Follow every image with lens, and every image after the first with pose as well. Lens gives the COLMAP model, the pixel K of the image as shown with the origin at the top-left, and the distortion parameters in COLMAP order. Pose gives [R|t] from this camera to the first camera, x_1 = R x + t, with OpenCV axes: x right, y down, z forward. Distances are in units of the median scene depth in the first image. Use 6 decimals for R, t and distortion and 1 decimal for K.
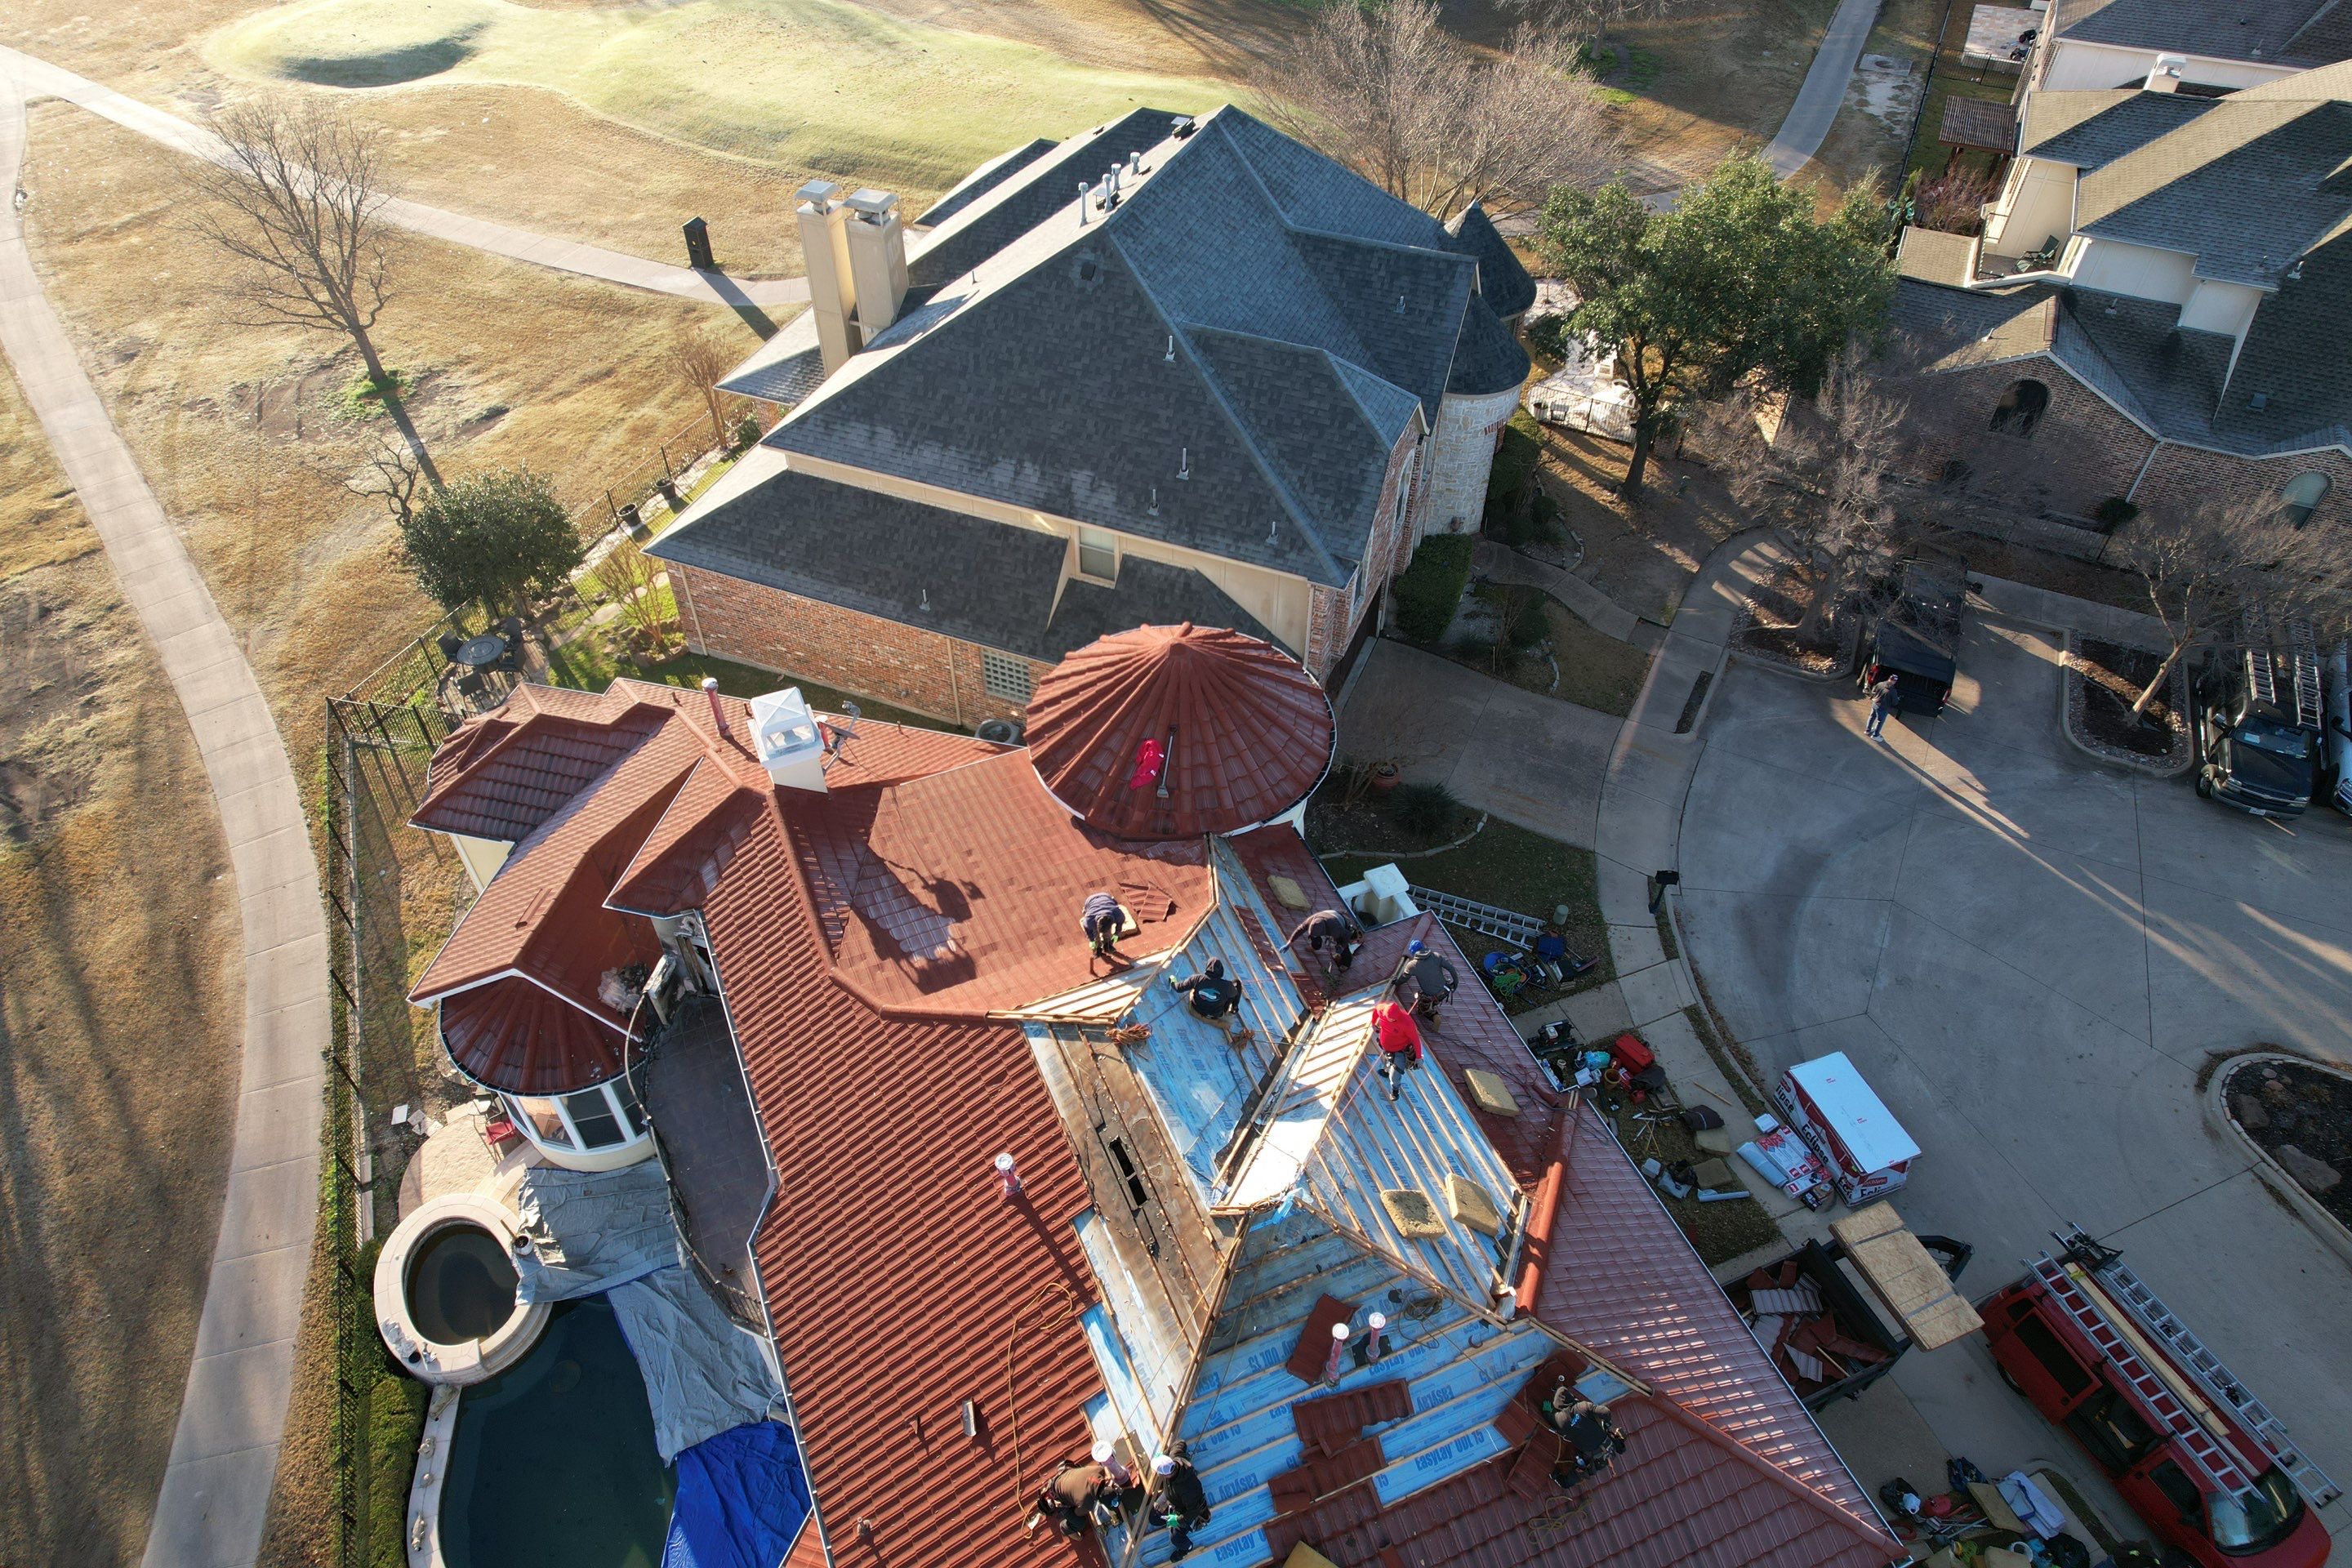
lens RADIAL K [[1466.2, 0, 1173.0], [0, 1466.2, 798.0], [0, 0, 1]] dist [-0.076425, 0.072715]
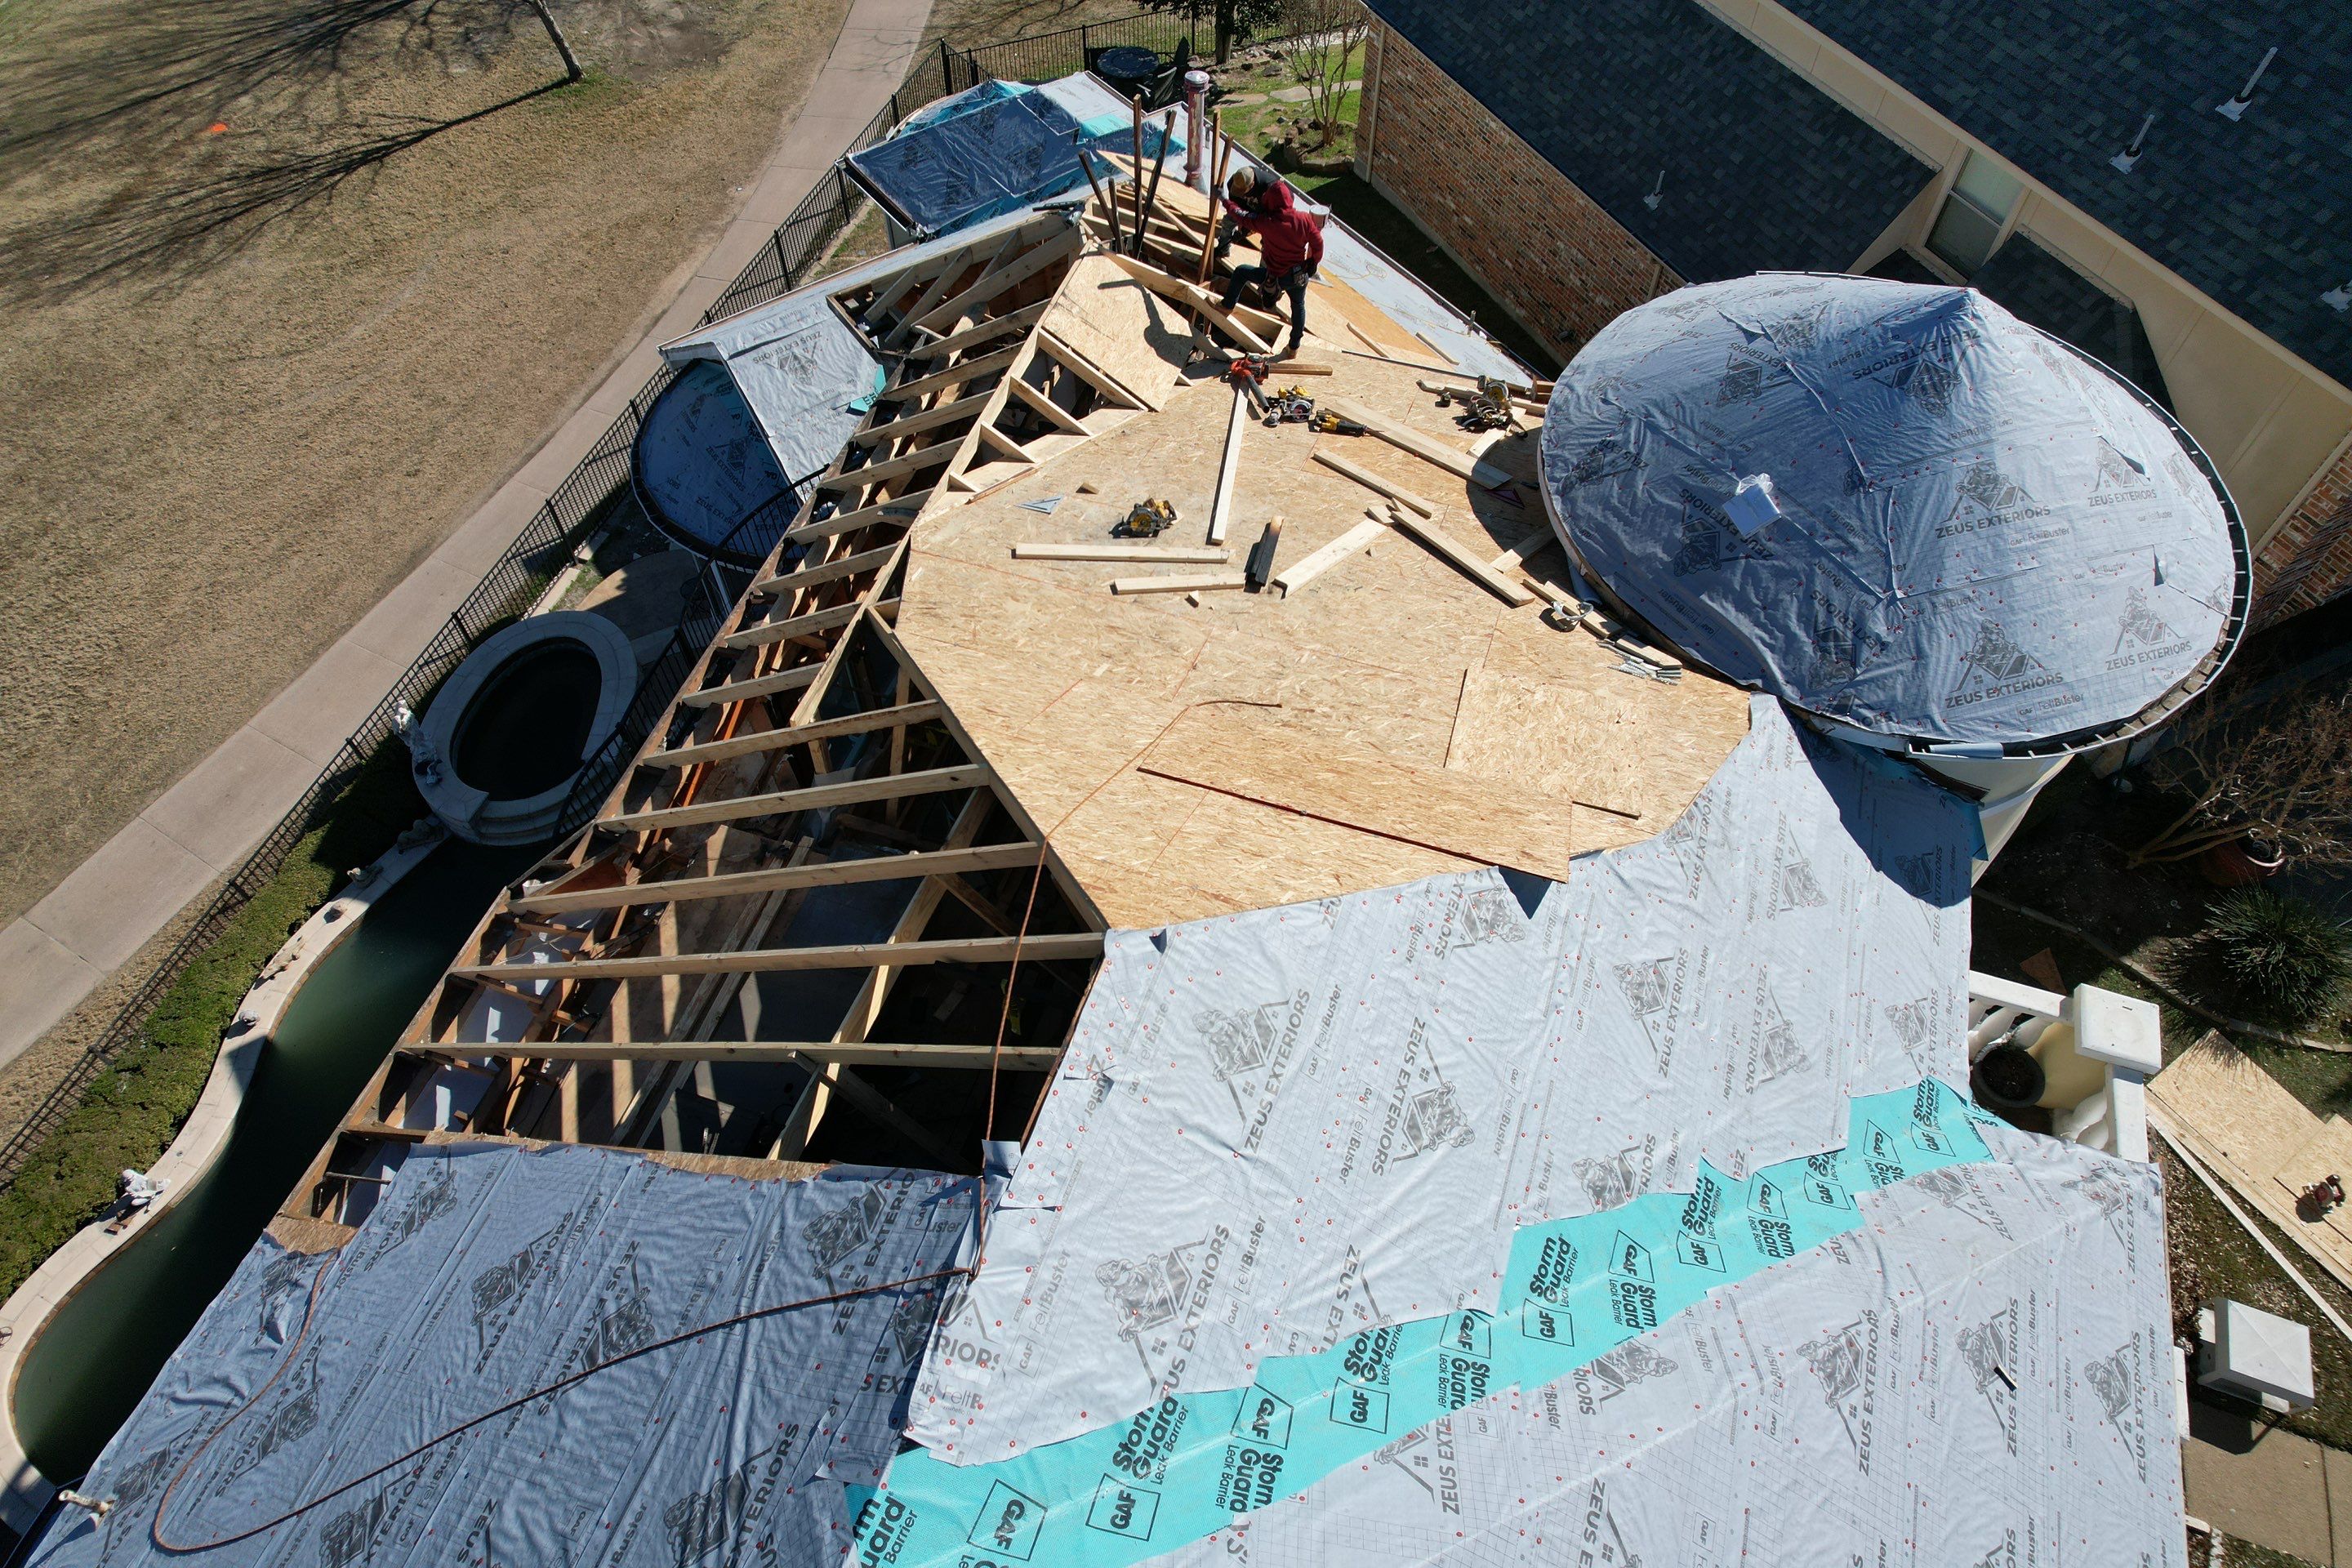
lens RADIAL K [[1503.1, 0, 1176.0], [0, 1503.1, 784.0], [0, 0, 1]] dist [-0.082320, 0.073193]
pose [[0.746149, 0.533615, -0.398142, 0.060074], [-0.472681, 0.845721, 0.247646, 0.015768], [0.468864, 0.003413, 0.883264, 0.398334]]
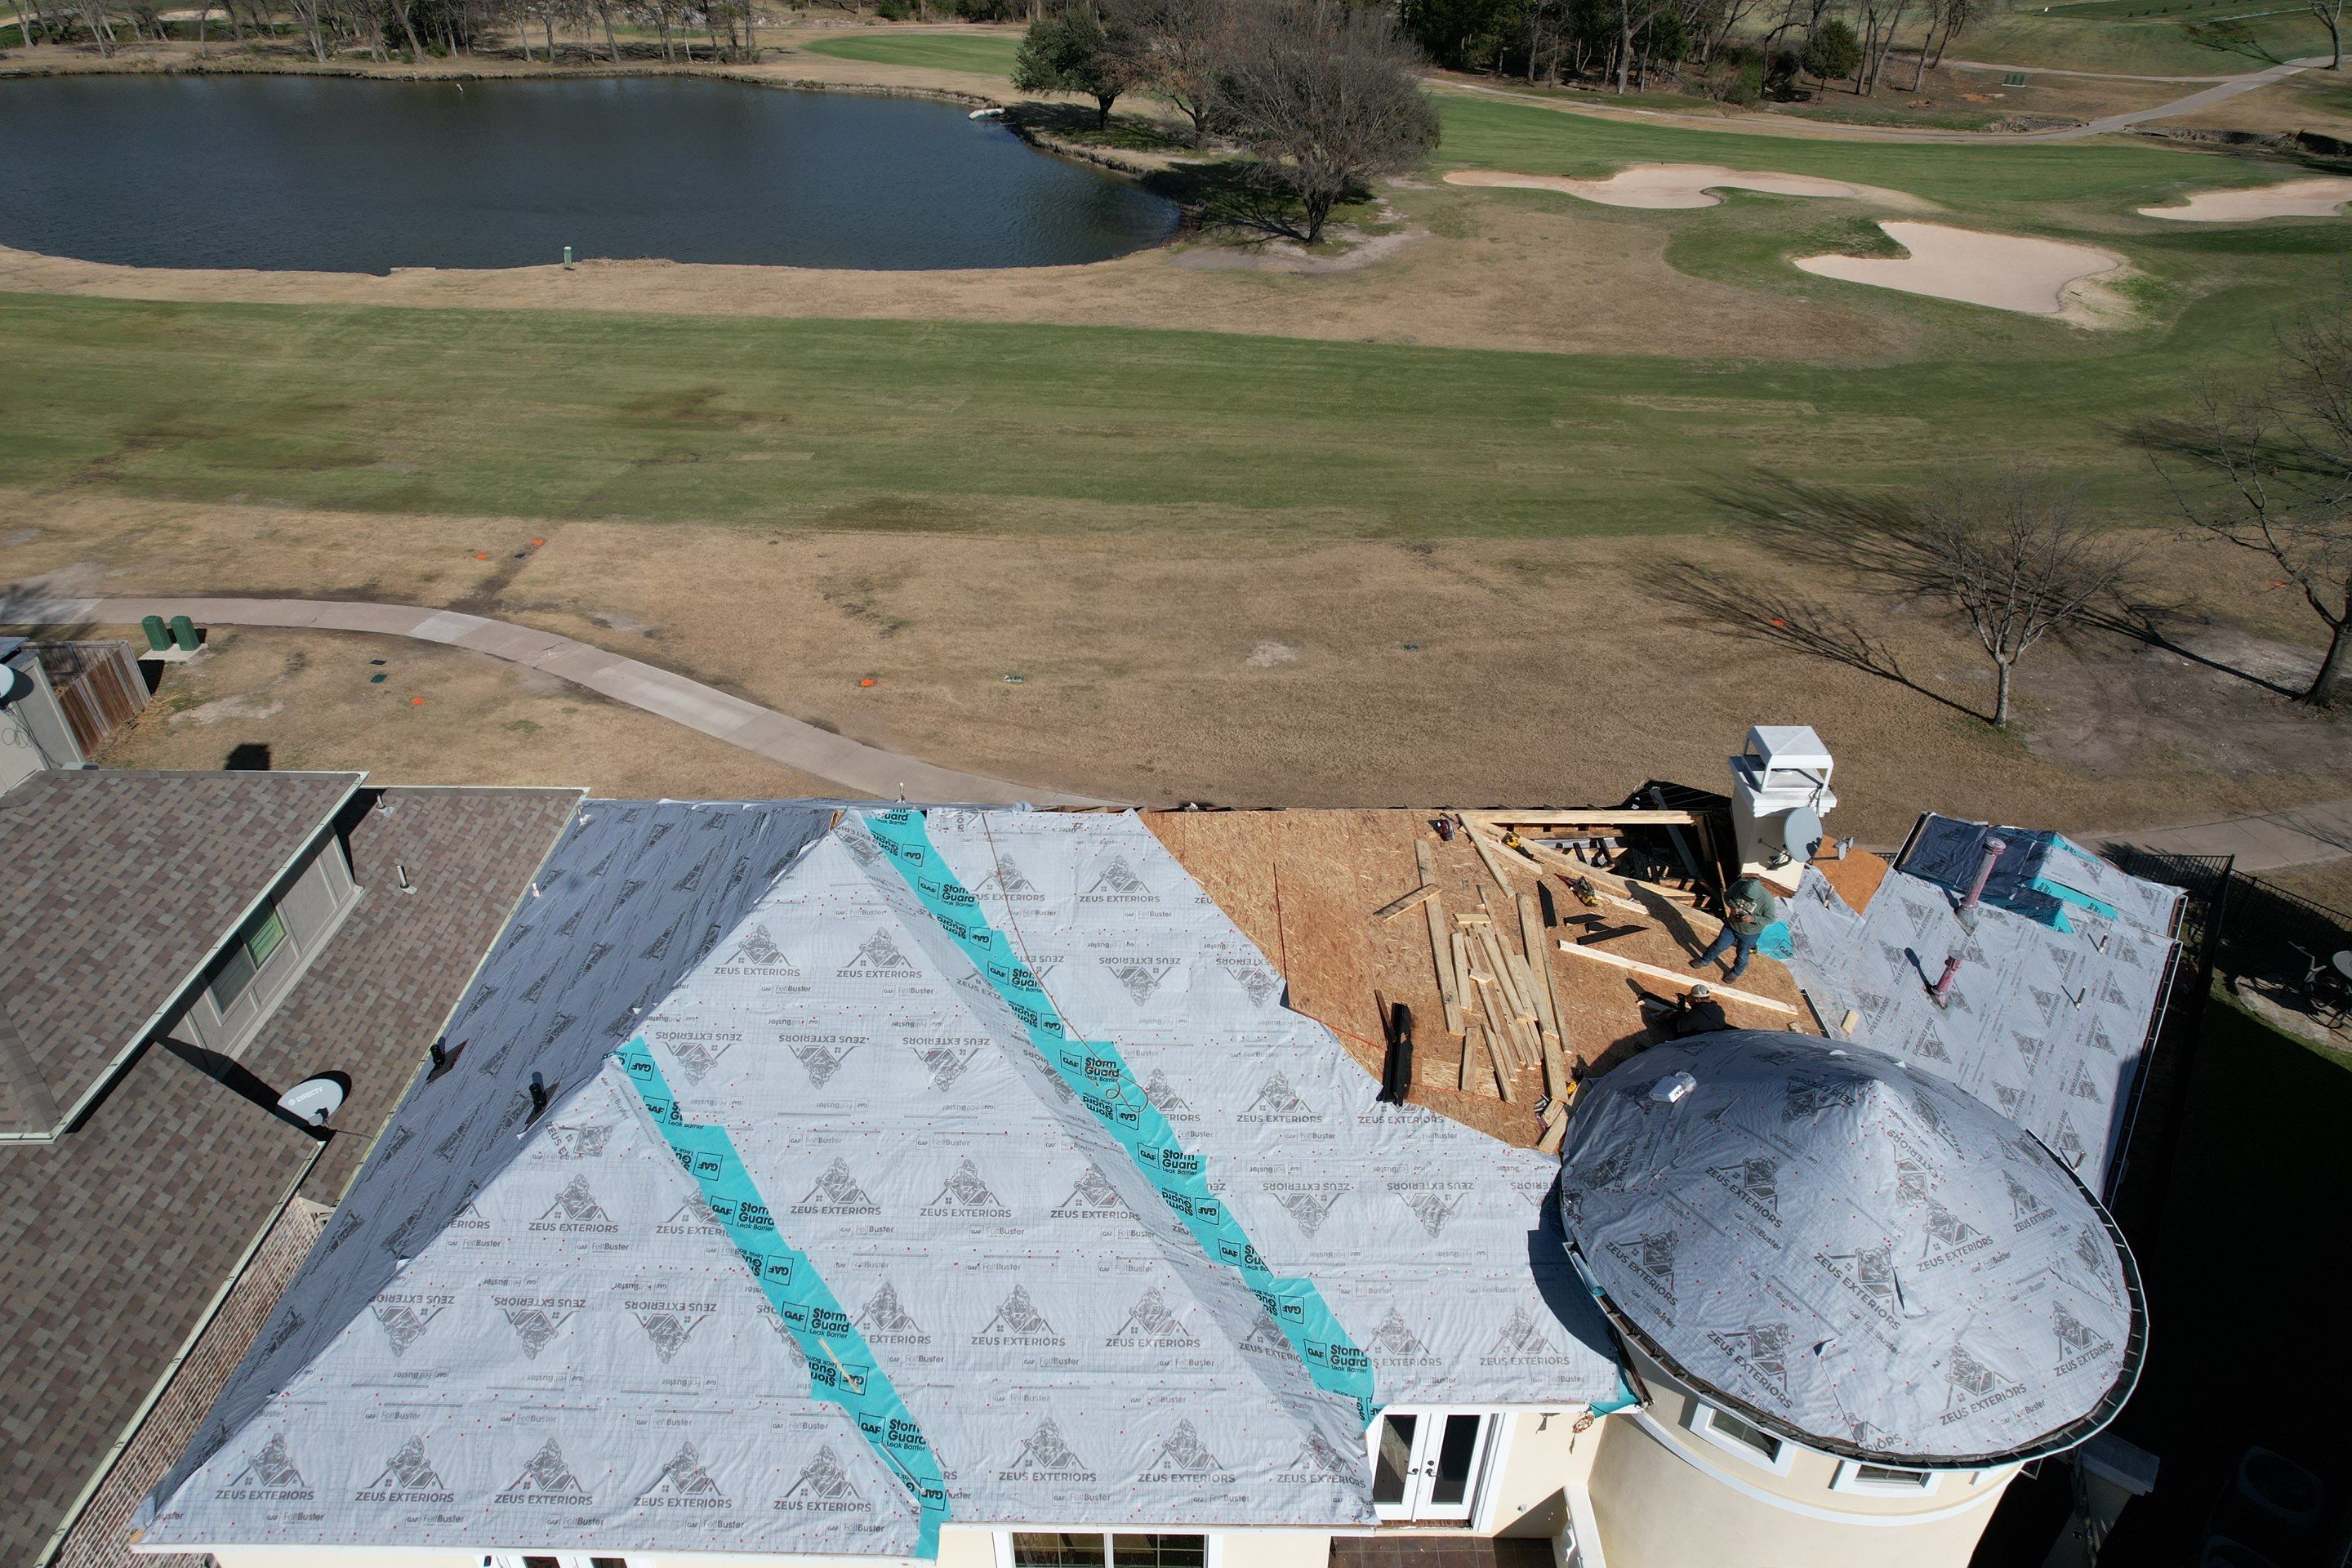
lens RADIAL K [[1503.1, 0, 1176.0], [0, 1503.1, 784.0], [0, 0, 1]] dist [-0.082320, 0.073193]
pose [[-0.394011, 0.493151, -0.775601, 0.372137], [-0.665023, 0.429527, 0.610943, -0.240569], [0.634429, 0.756511, 0.158718, 0.501925]]
